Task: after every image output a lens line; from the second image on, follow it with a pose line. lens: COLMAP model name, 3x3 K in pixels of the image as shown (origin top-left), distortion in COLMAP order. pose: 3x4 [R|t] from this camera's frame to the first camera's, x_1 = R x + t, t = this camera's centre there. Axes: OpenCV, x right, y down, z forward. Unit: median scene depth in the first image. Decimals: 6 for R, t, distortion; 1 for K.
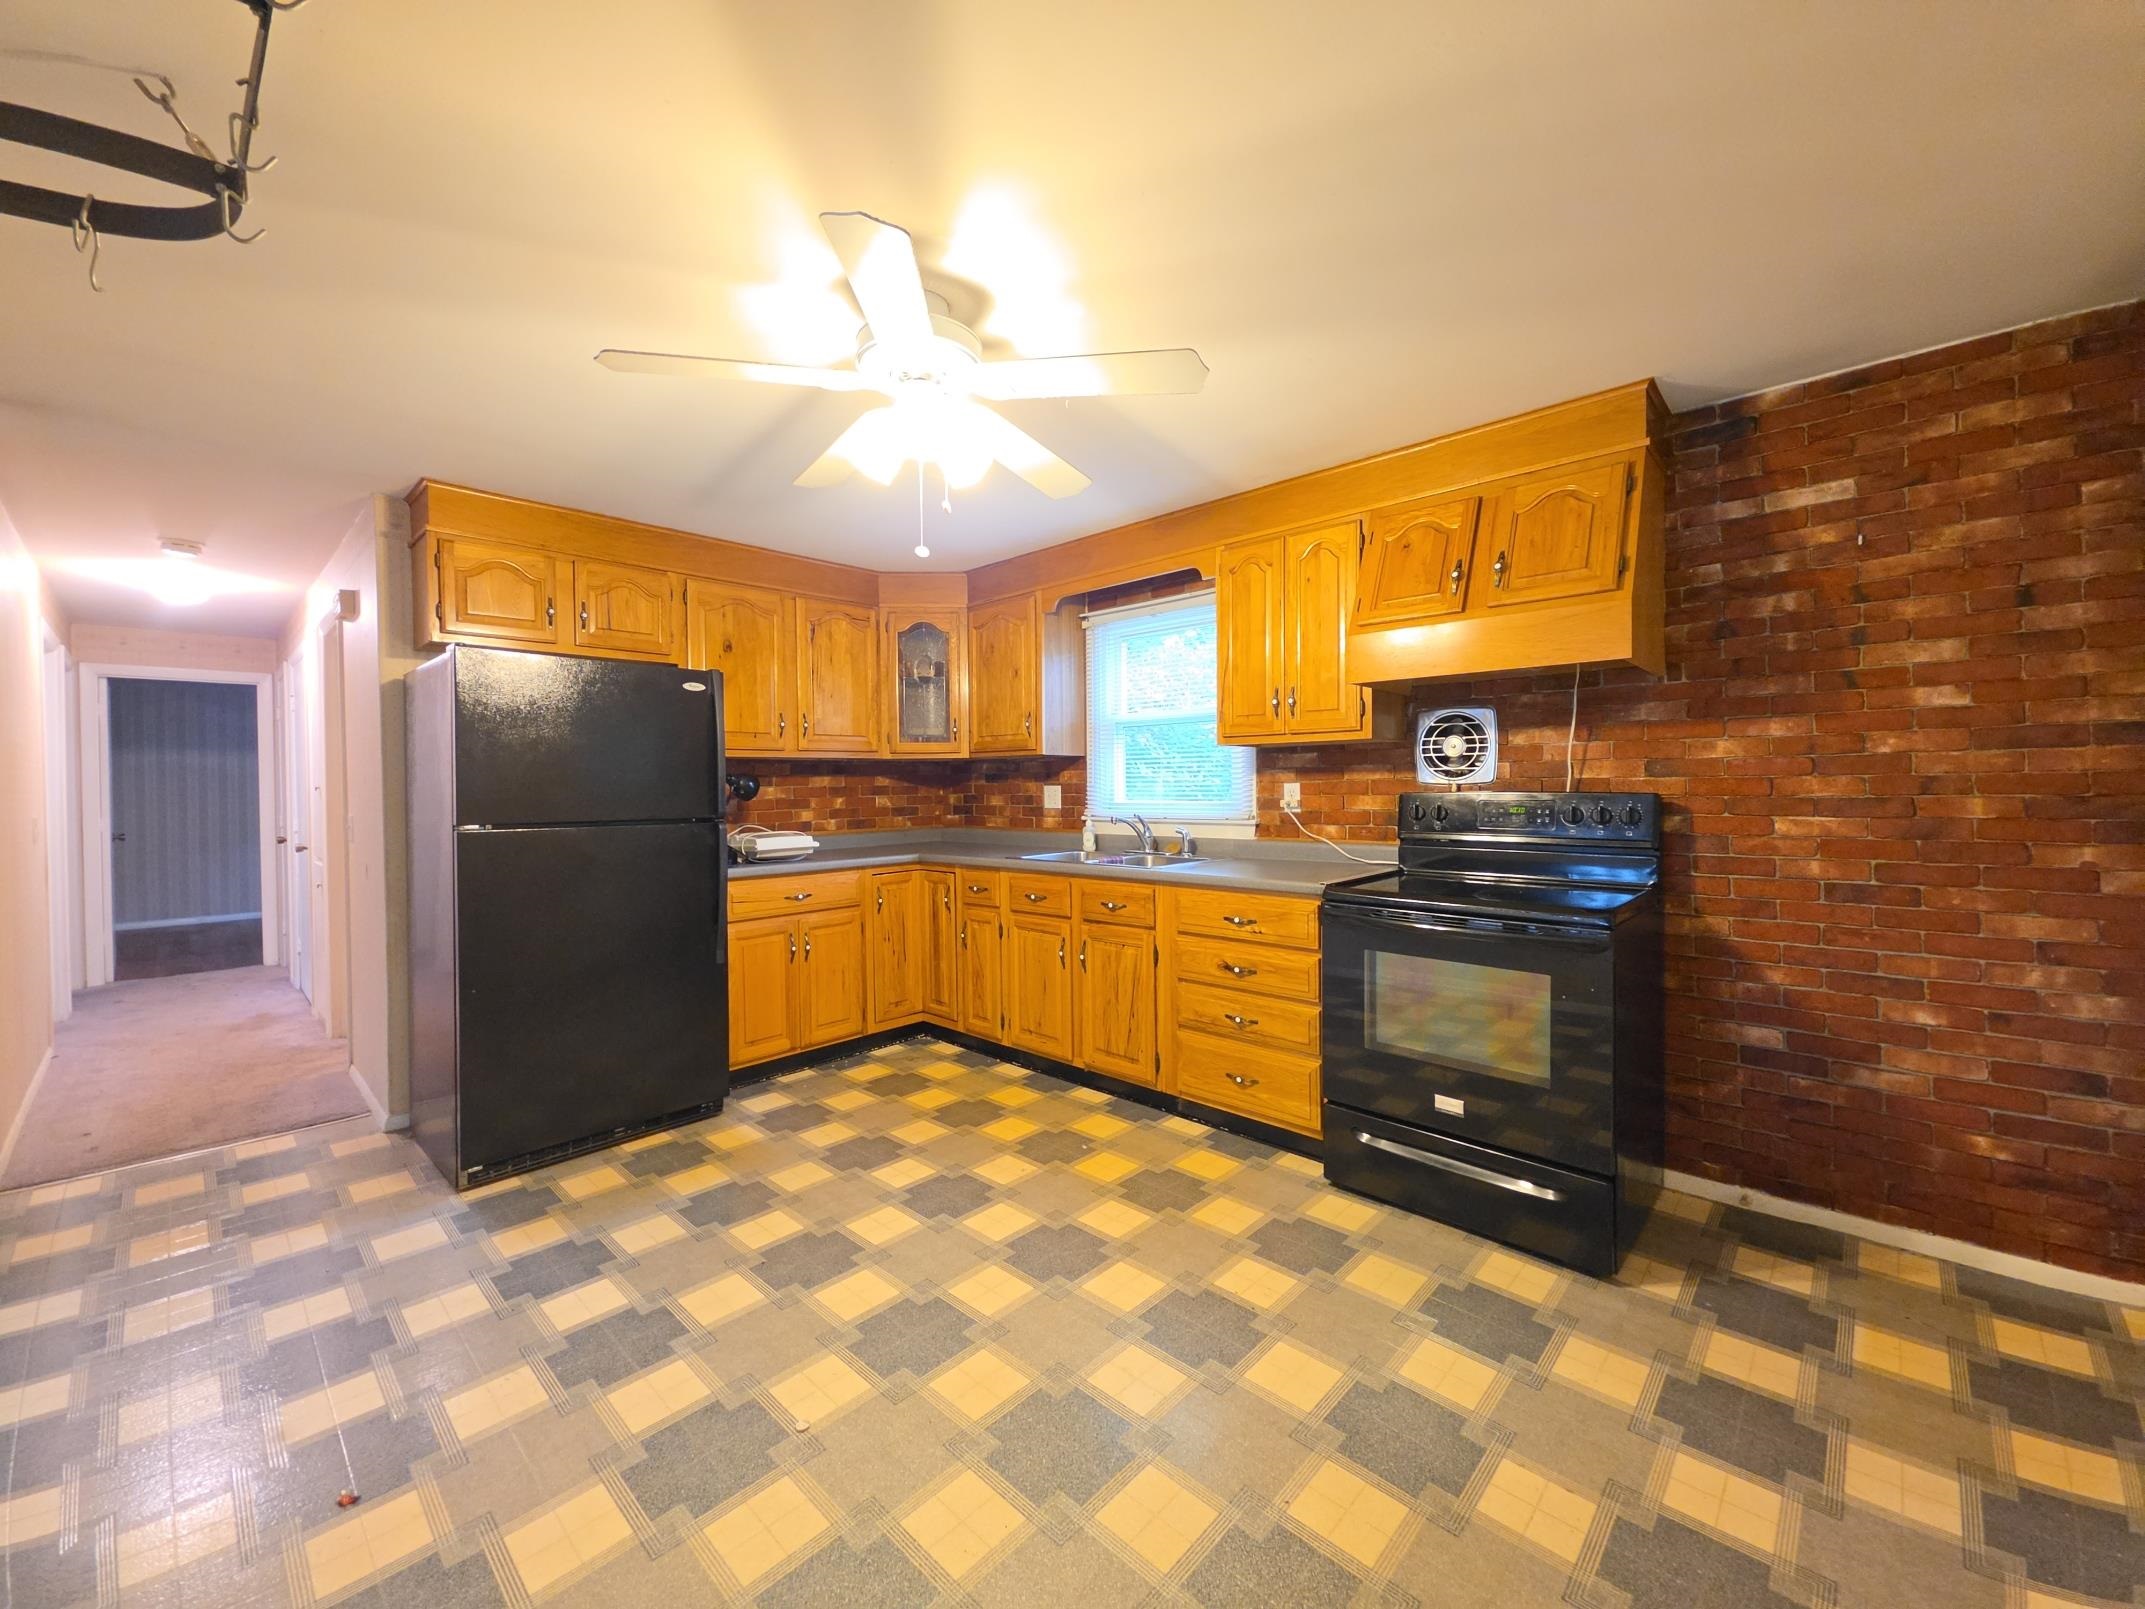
lens RADIAL K [[850.0, 0, 1073.4], [0, 850.0, 797.0], [0, 0, 1]] dist [0.001996, 0.000026]
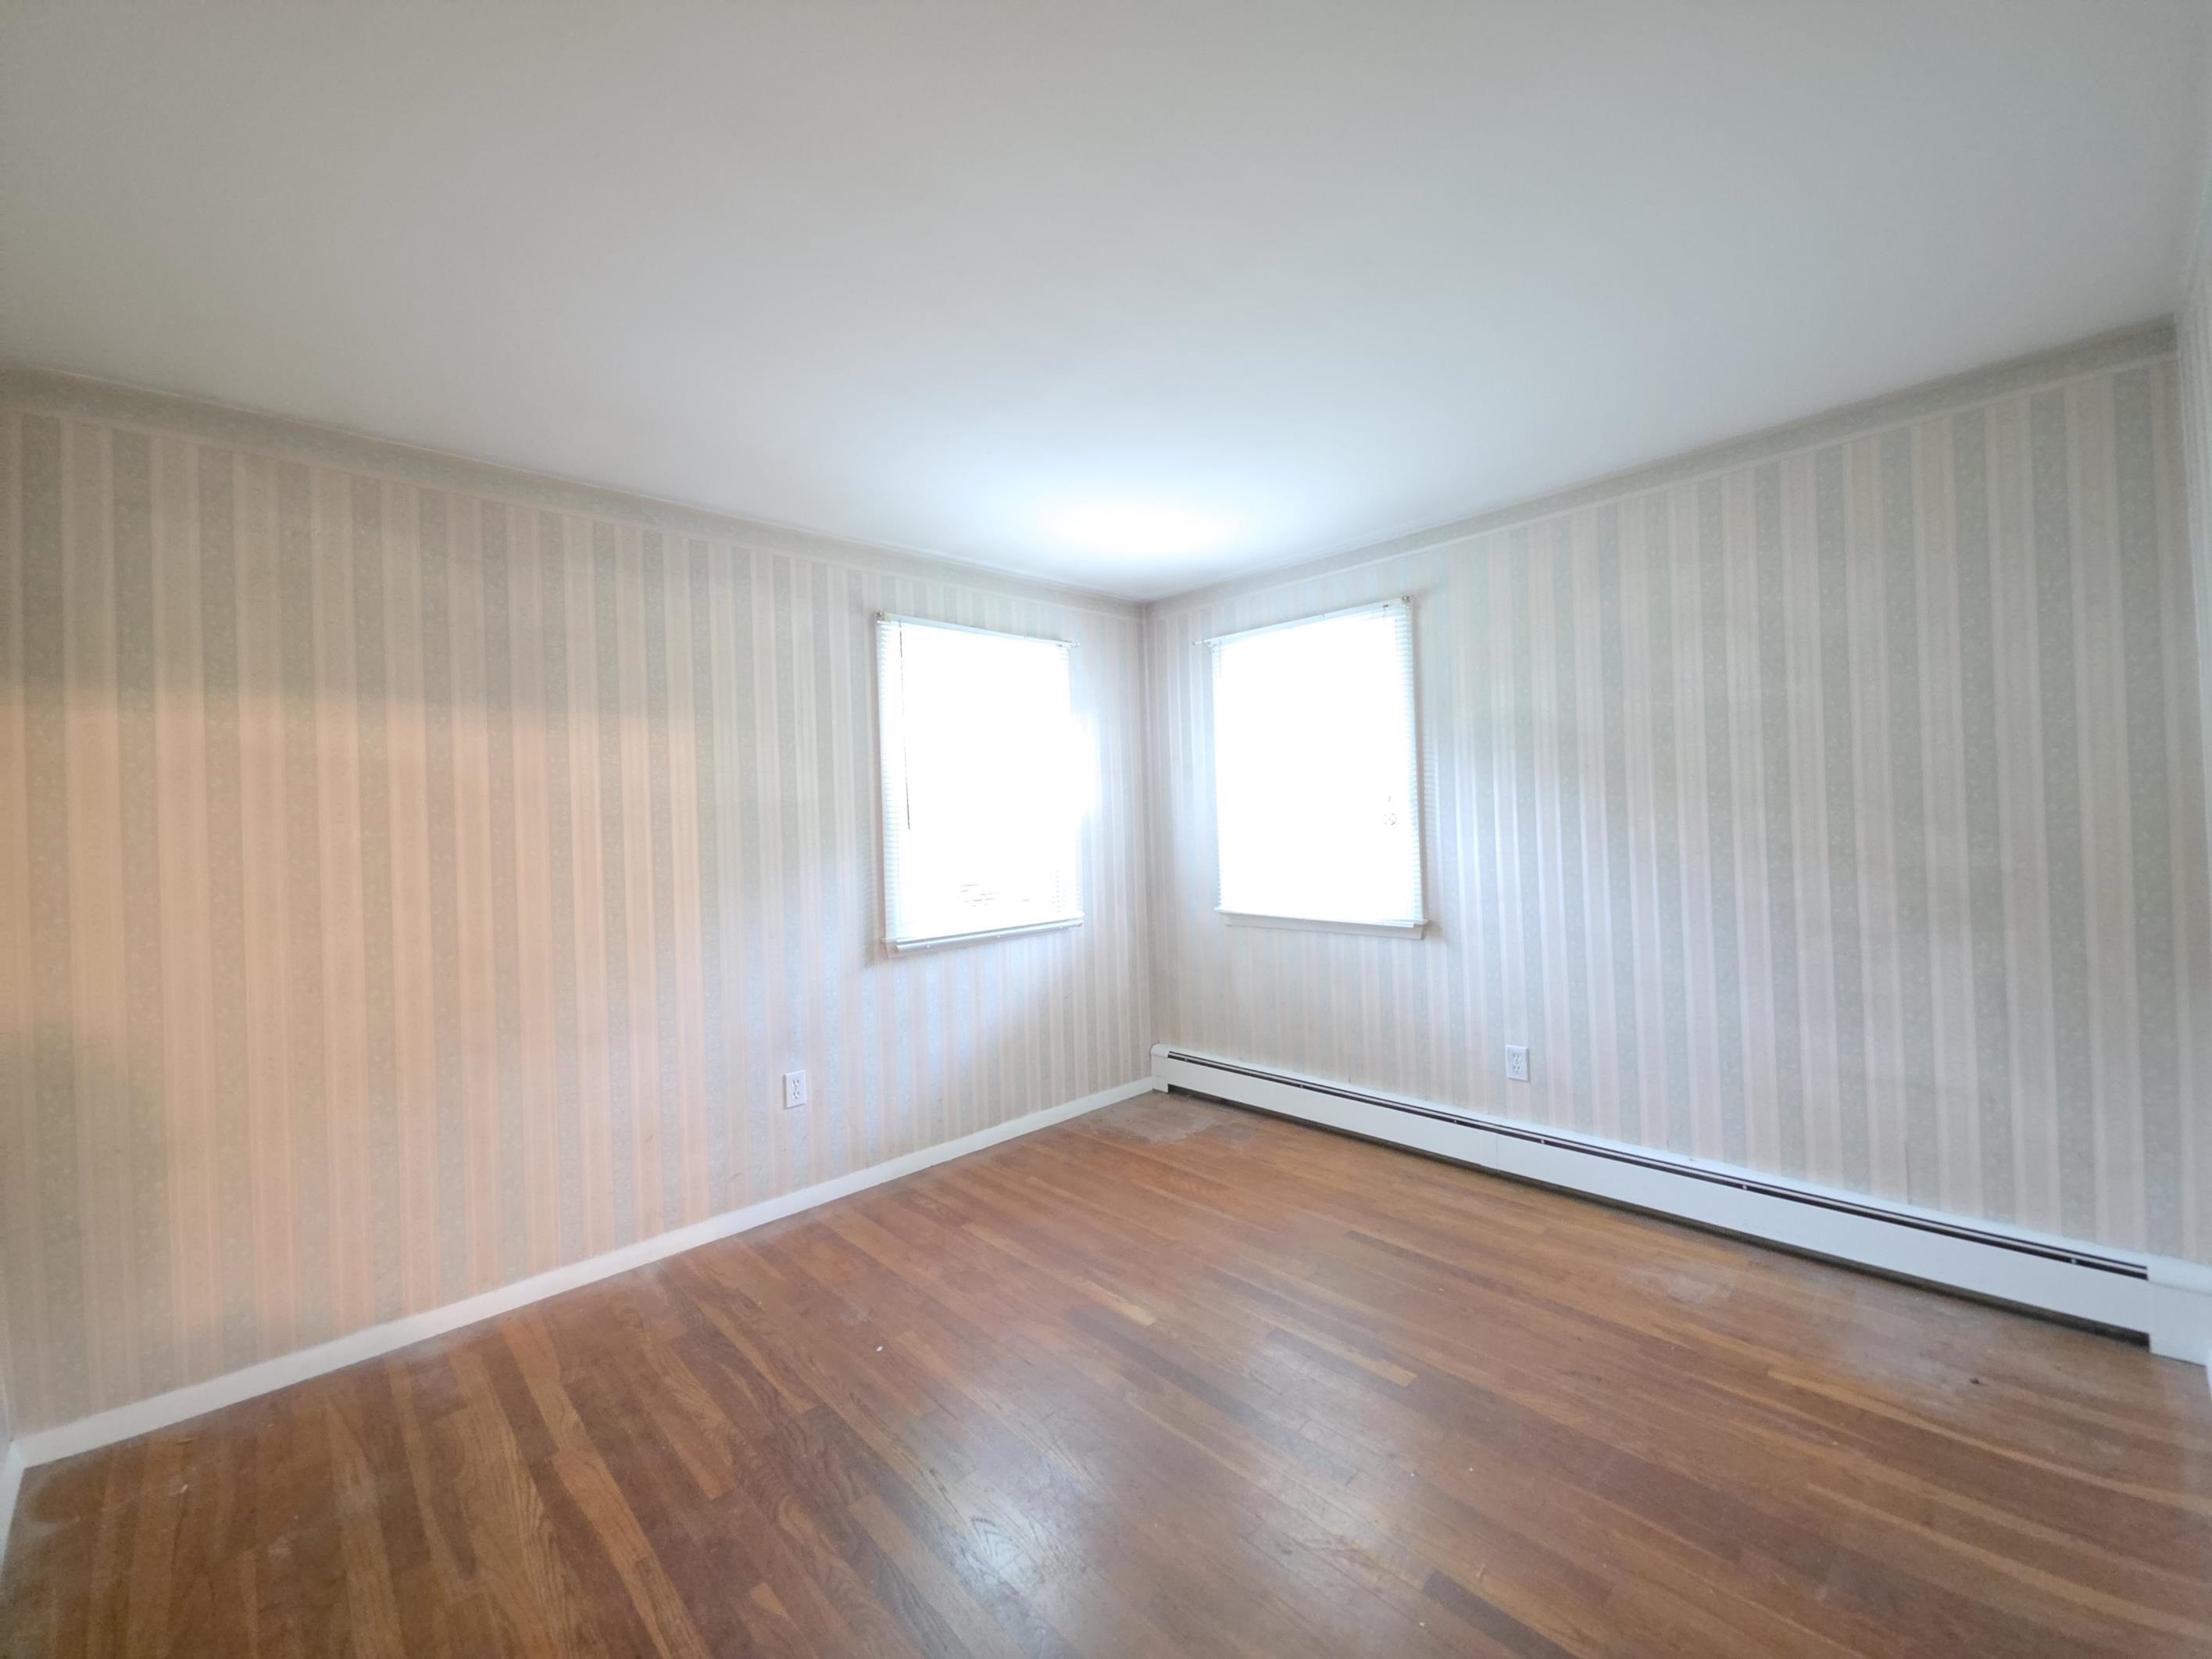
lens RADIAL K [[876.6, 0, 1097.7], [0, 876.6, 822.7], [0, 0, 1]] dist [0.001996, 0.000026]
pose [[0.997965, -0.034526, -0.053609, -0.652451], [0.033732, 0.999308, -0.015656, -0.004467], [0.054112, 0.013816, 0.998439, 0.615874]]
